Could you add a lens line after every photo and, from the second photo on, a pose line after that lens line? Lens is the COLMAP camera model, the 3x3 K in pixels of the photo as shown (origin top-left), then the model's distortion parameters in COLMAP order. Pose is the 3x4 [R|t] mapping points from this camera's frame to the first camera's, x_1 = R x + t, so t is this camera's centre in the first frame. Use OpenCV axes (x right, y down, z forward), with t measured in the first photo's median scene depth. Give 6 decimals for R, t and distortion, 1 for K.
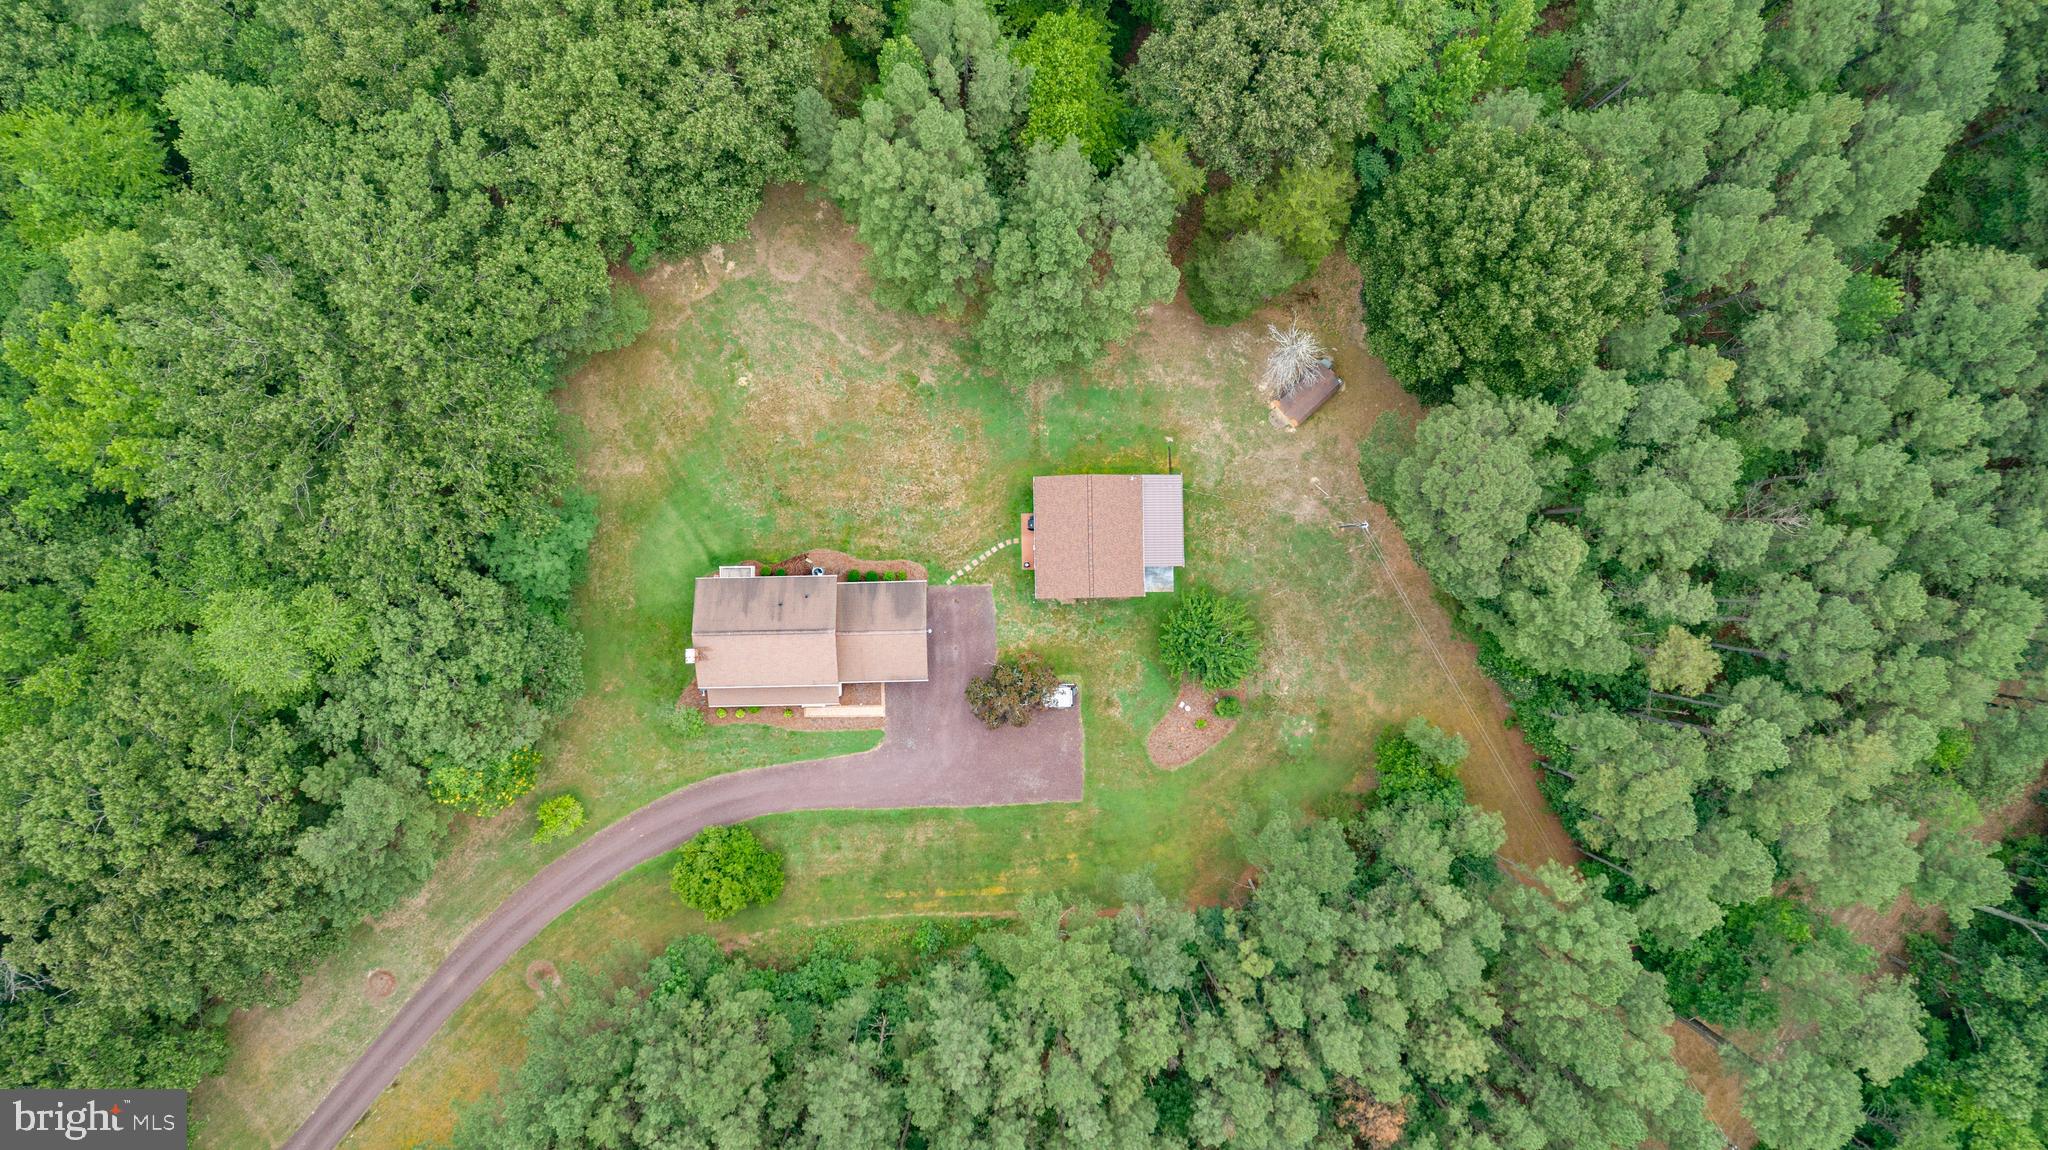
lens RADIAL K [[1380.7, 0, 1021.4], [0, 1380.7, 574.3], [0, 0, 1]] dist [-0.015076, 0.012077]
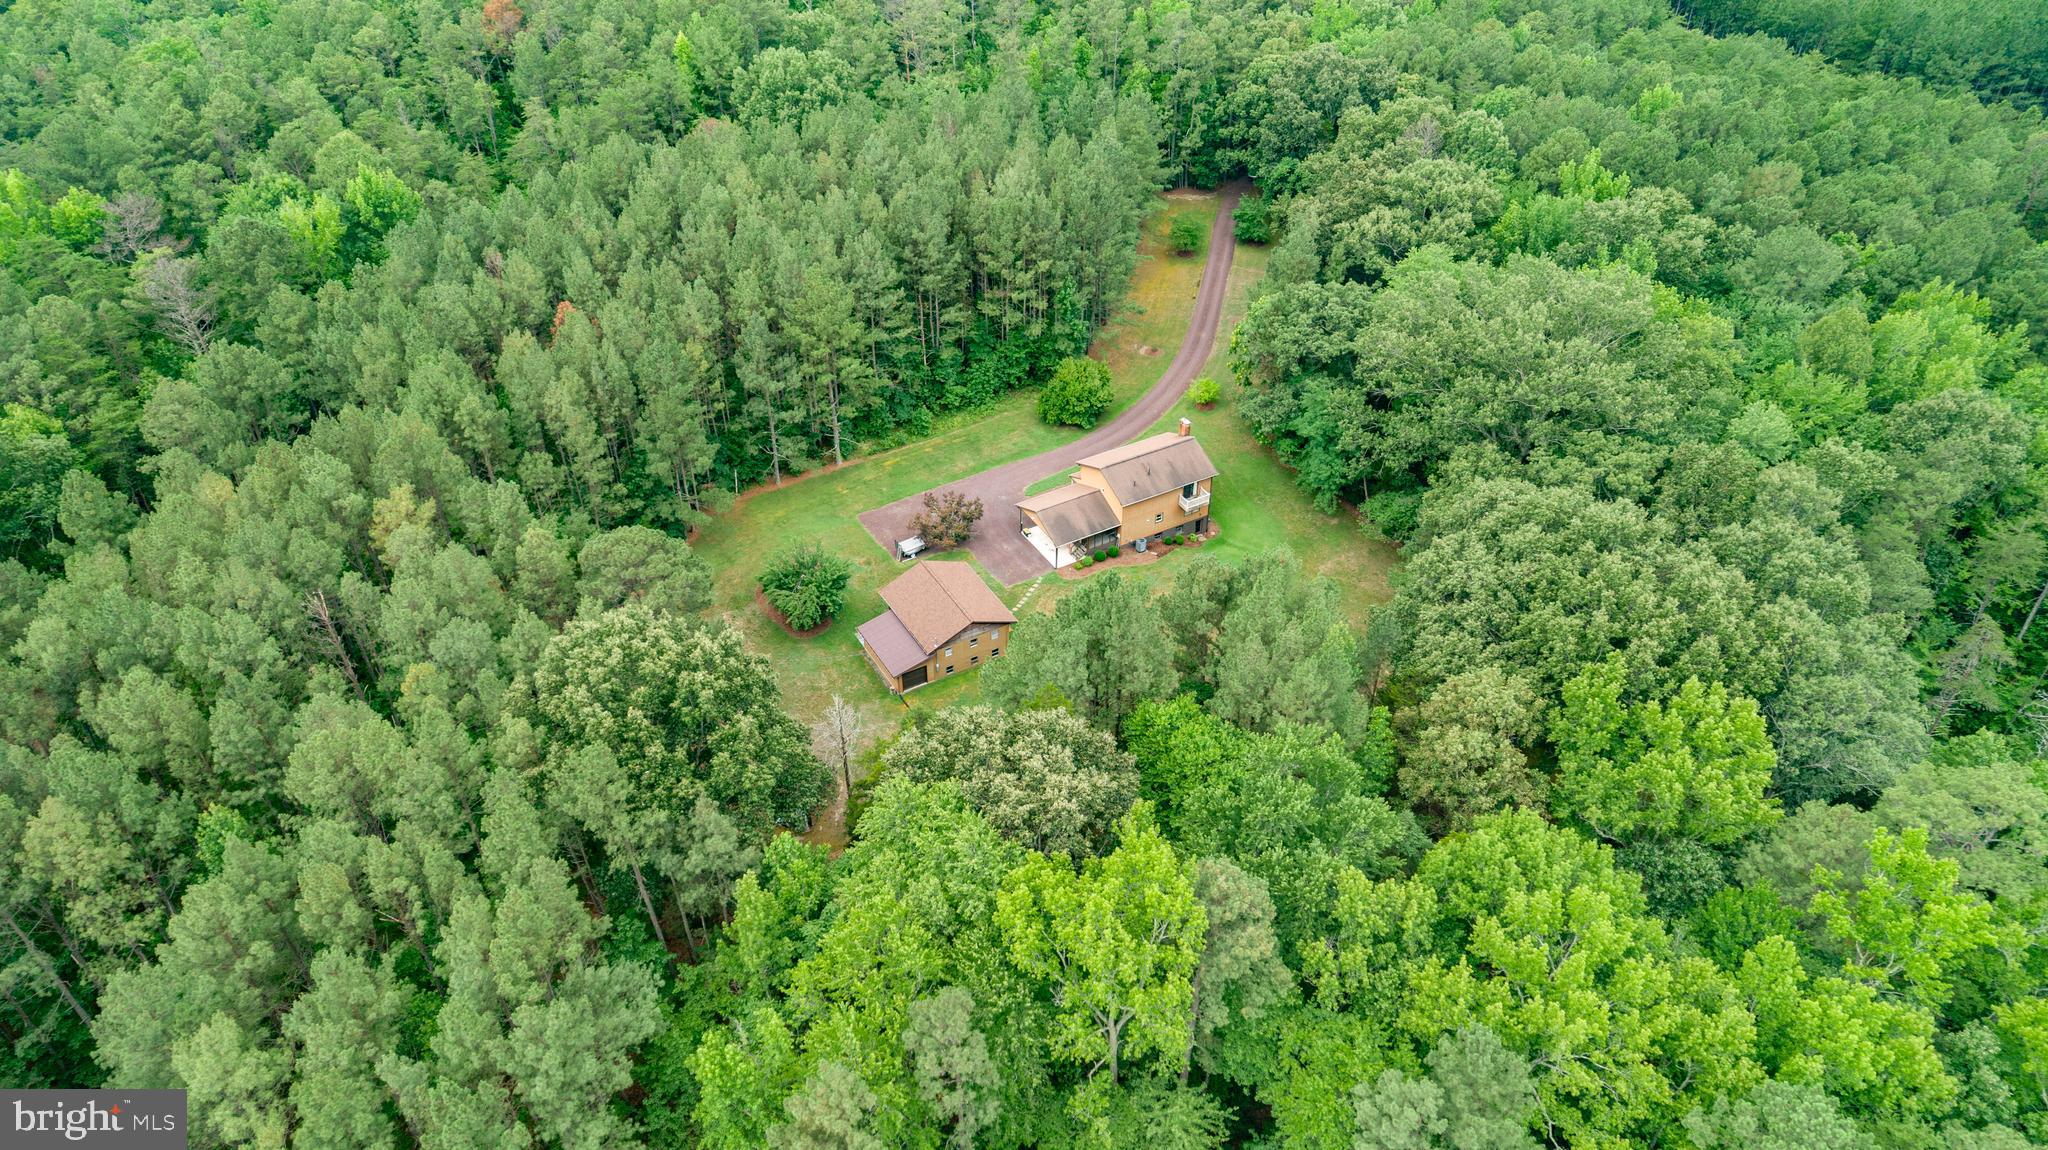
lens RADIAL K [[1380.7, 0, 1018.2], [0, 1380.7, 574.0], [0, 0, 1]] dist [-0.015076, 0.012077]
pose [[-0.878590, 0.287789, -0.381126, 0.439567], [-0.477546, -0.538485, 0.694250, -0.858826], [-0.005433, 0.791967, 0.610540, 0.336506]]
